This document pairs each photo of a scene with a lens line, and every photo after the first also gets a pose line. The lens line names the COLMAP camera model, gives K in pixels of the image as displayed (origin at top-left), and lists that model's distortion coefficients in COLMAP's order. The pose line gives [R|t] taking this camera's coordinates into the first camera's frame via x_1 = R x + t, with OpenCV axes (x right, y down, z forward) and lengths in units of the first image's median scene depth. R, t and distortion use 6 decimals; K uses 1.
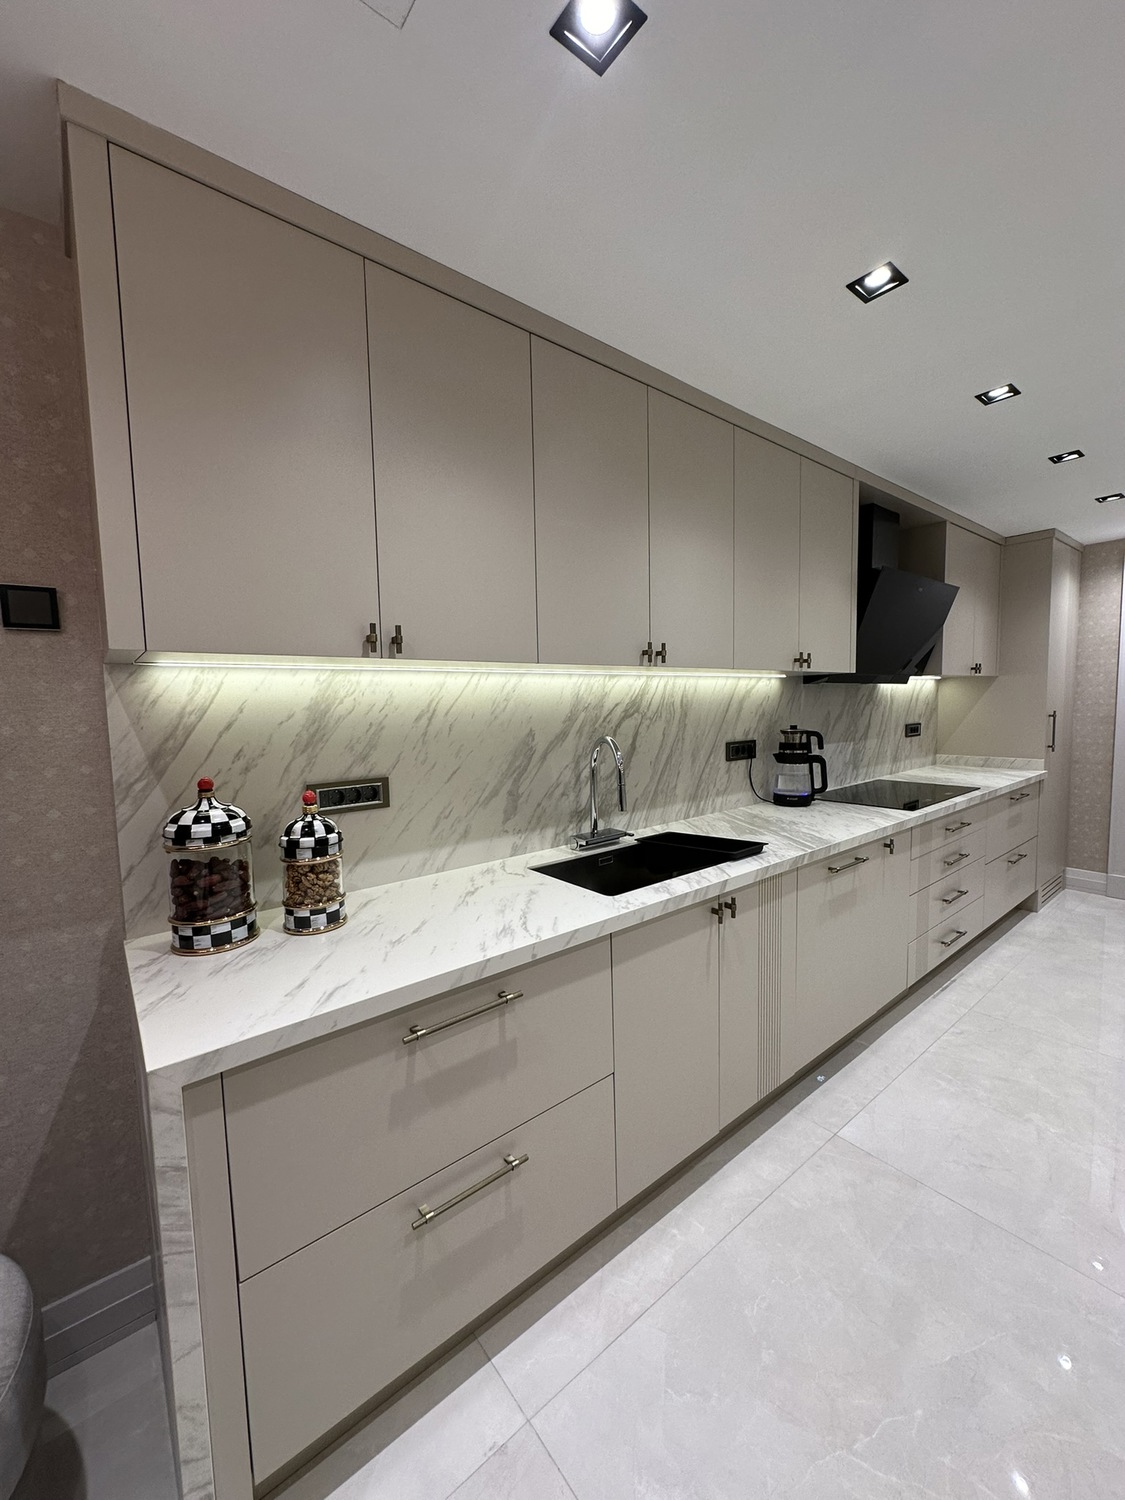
lens RADIAL K [[600.2, 0, 562.5], [0, 600.2, 750.0], [0, 0, 1]] dist [-0.000309, 0.000293]
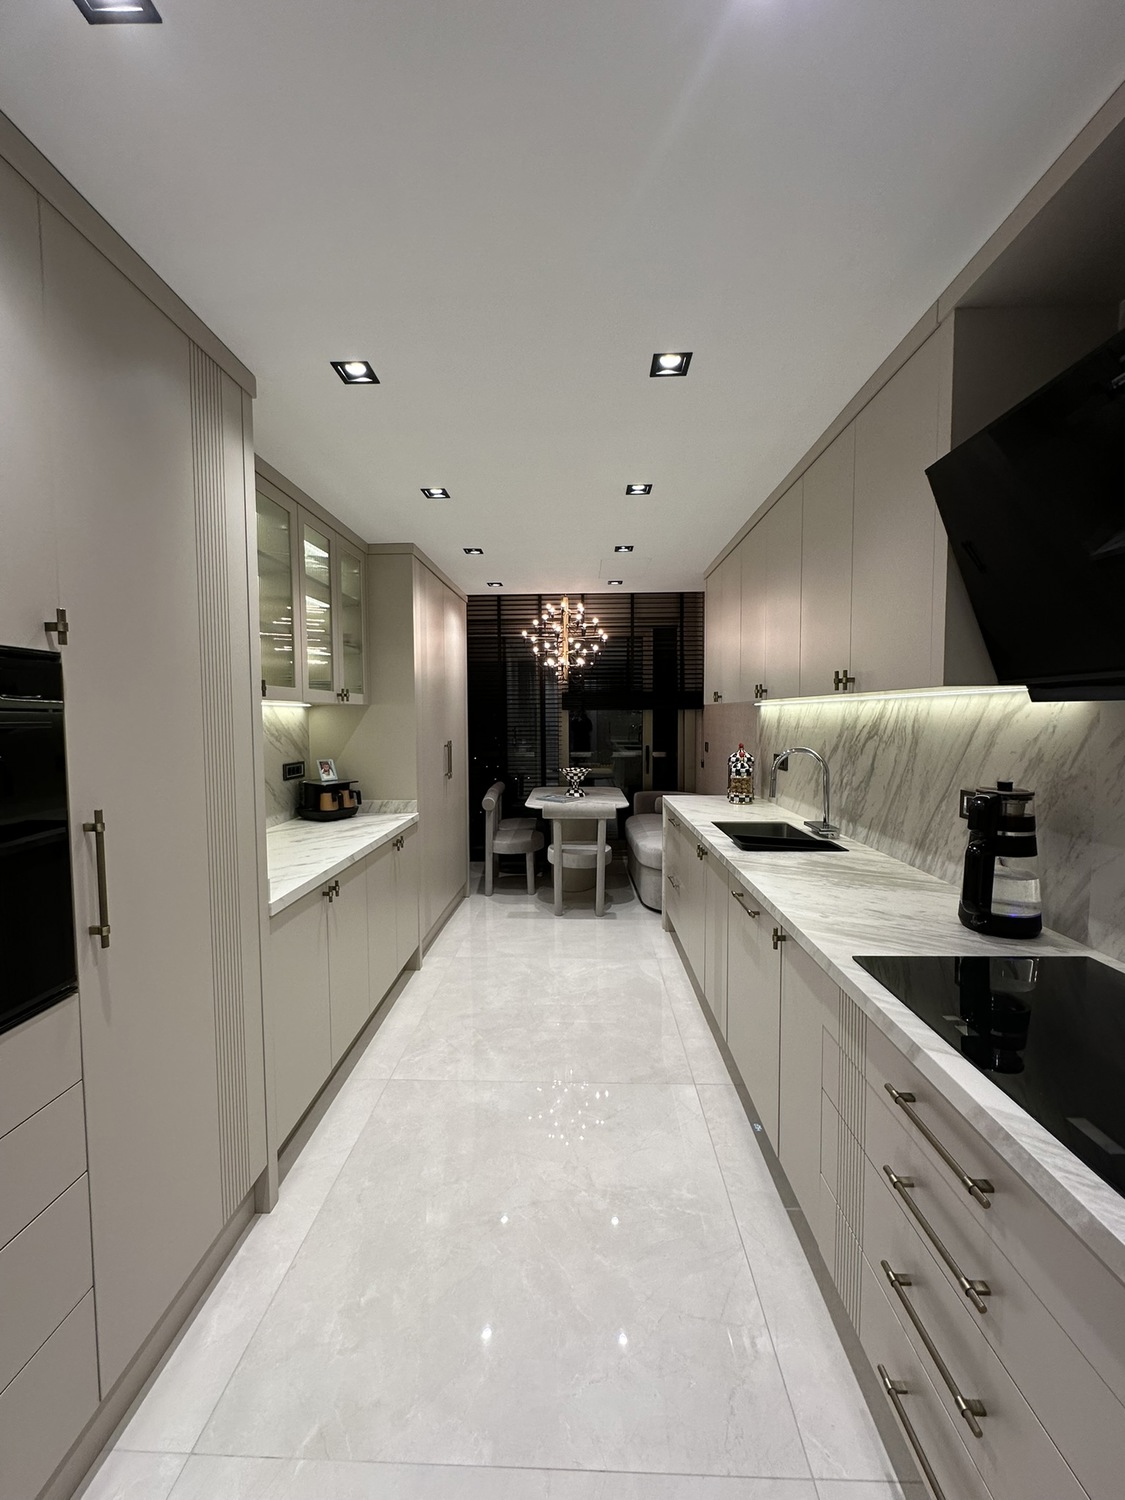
lens RADIAL K [[600.2, 0, 562.5], [0, 600.2, 750.0], [0, 0, 1]] dist [-0.000309, 0.000293]
pose [[-0.649125, 0.068812, -0.757563, 1.186012], [-0.041943, 0.991147, 0.125969, -0.136098], [0.759524, 0.113544, -0.640492, 1.181745]]
